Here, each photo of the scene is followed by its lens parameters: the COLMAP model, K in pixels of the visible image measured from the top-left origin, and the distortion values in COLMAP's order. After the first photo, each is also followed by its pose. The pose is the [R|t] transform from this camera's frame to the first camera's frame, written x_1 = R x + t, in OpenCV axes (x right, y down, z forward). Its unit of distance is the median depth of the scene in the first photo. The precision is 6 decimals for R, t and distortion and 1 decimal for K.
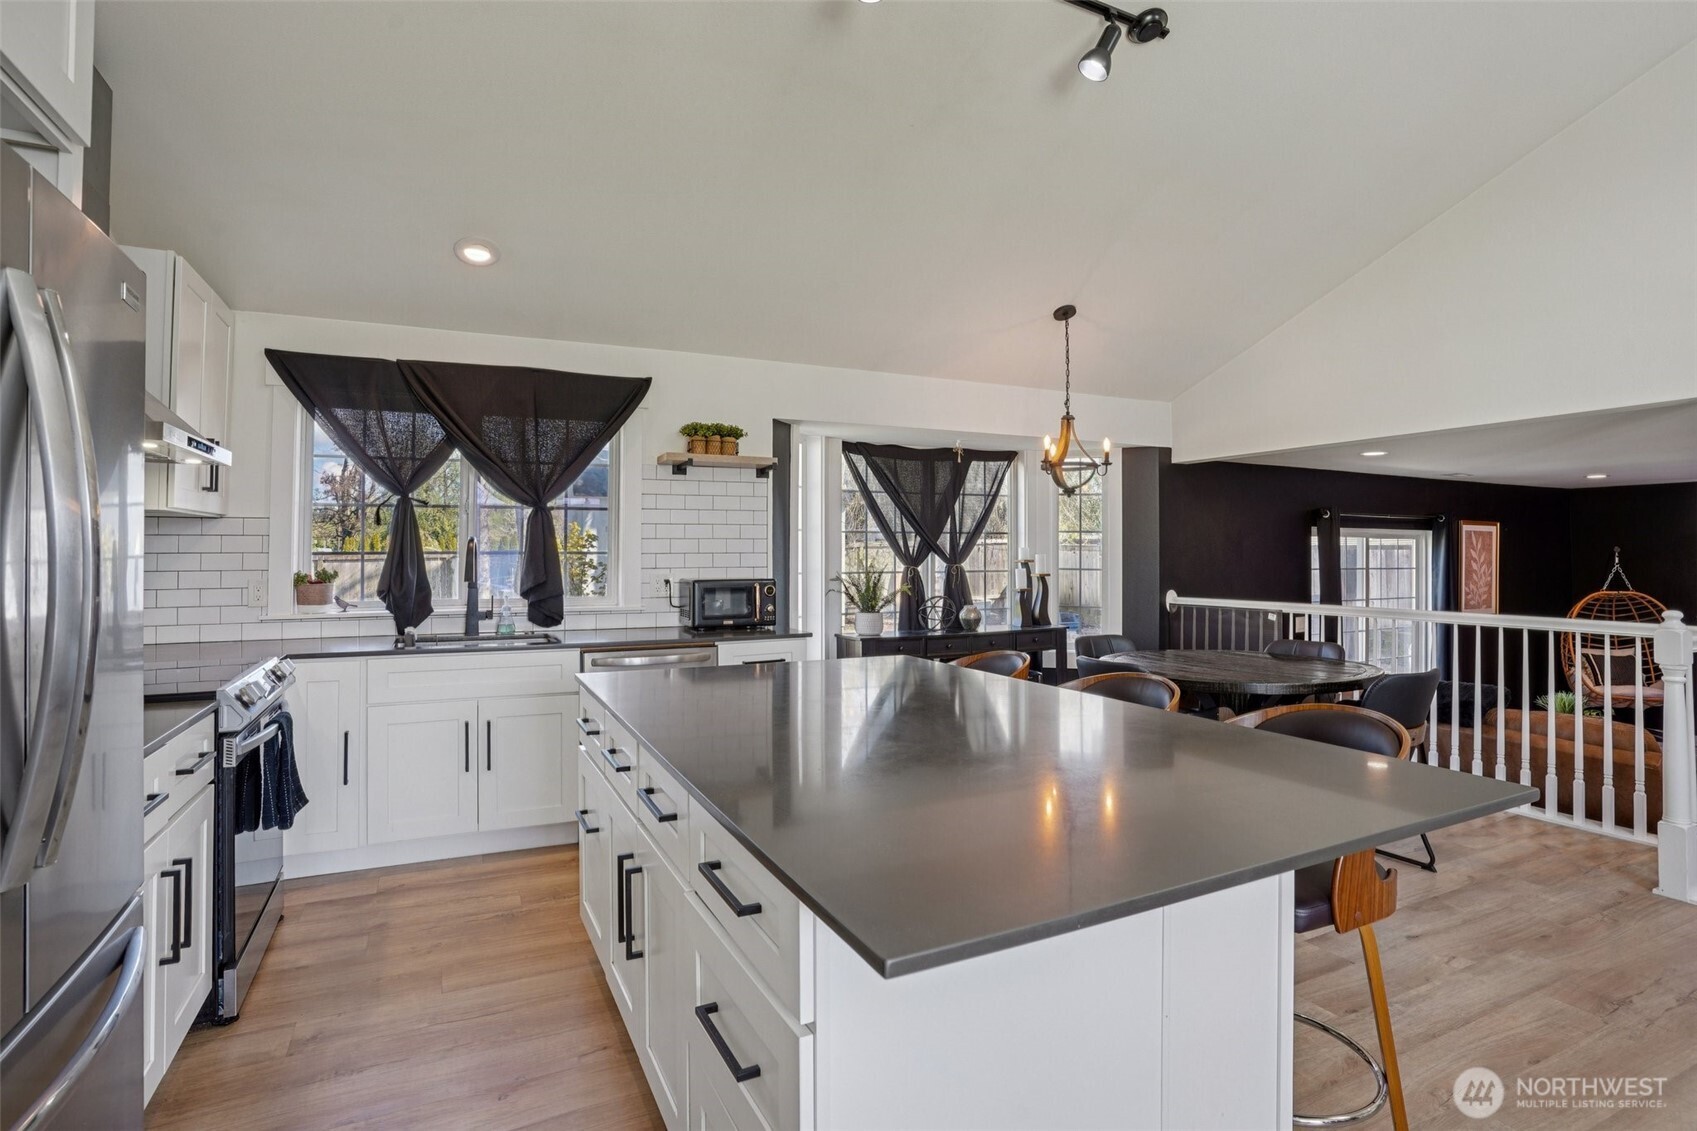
lens RADIAL K [[829.2, 0, 839.2], [0, 829.2, 554.2], [0, 0, 1]] dist [-0.046289, 0.001945]
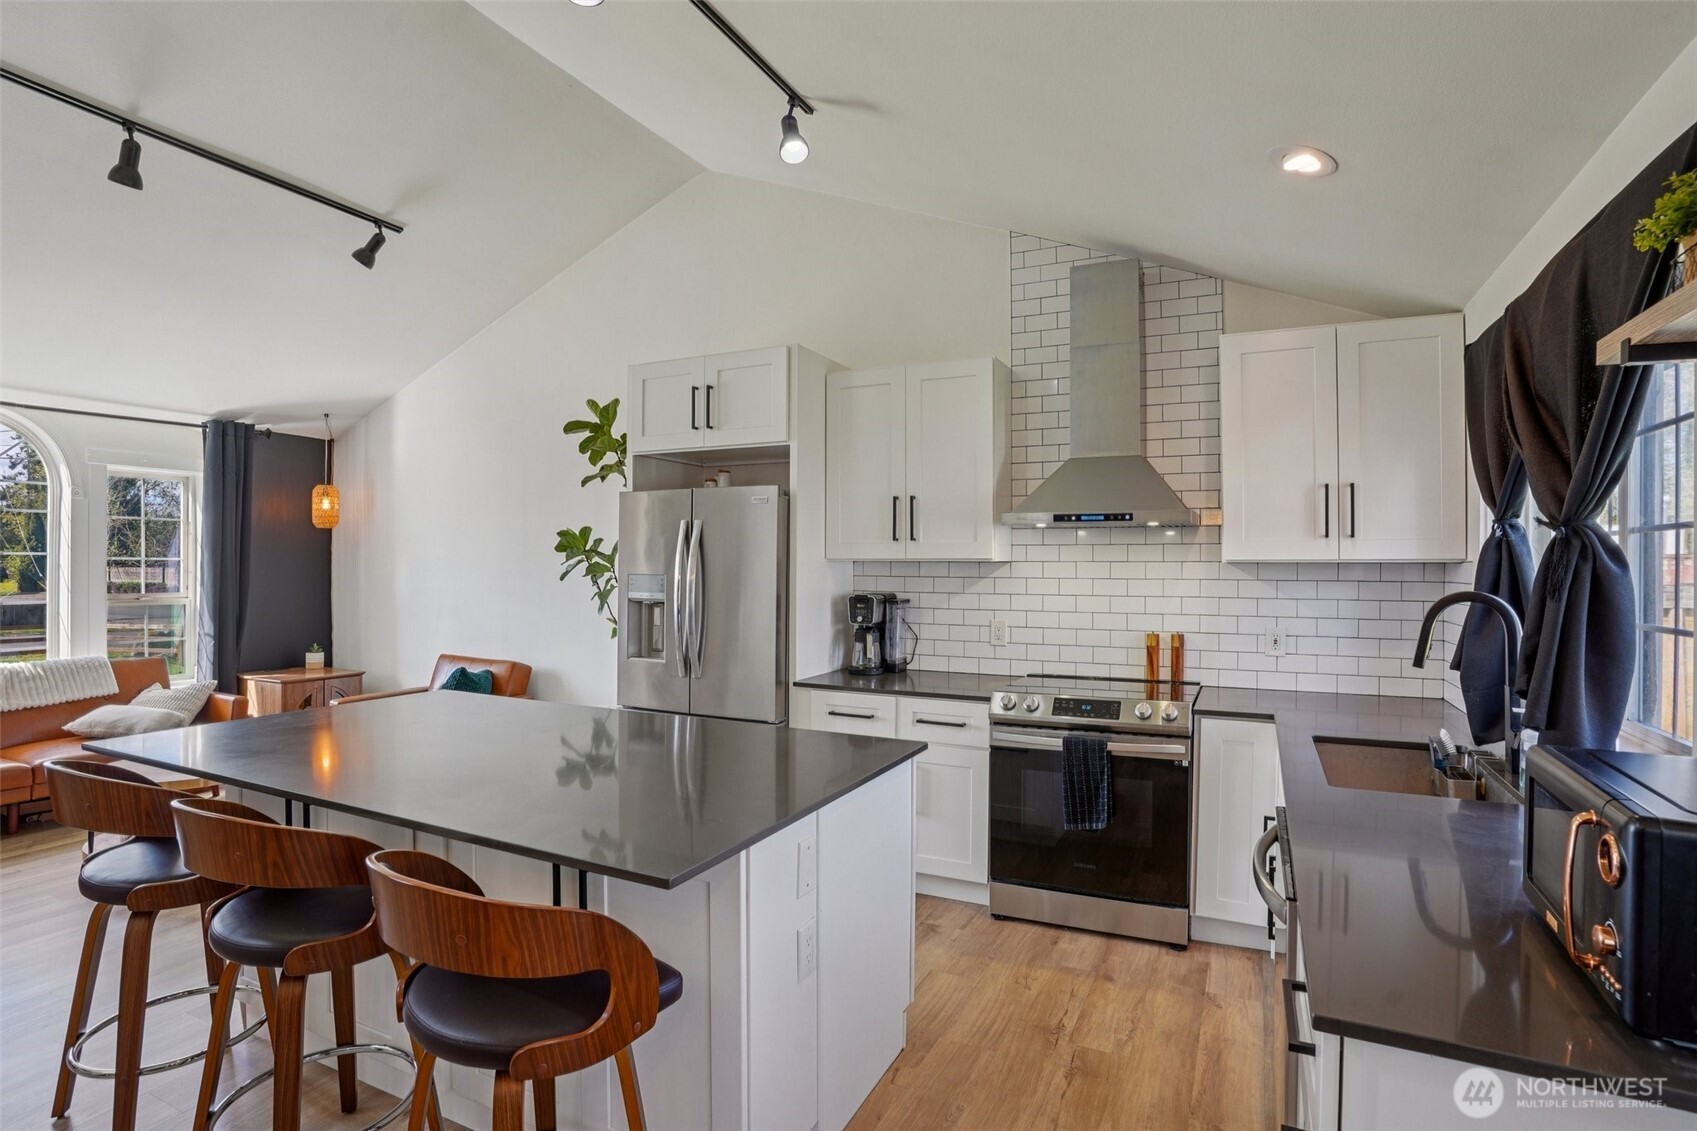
lens RADIAL K [[829.2, 0, 850.2], [0, 829.2, 561.6], [0, 0, 1]] dist [-0.046289, 0.001945]
pose [[-0.779861, -0.000376, -0.625953, 0.307383], [0.005164, 0.999962, -0.007036, -0.051358], [0.625932, -0.008719, -0.779829, 1.542255]]
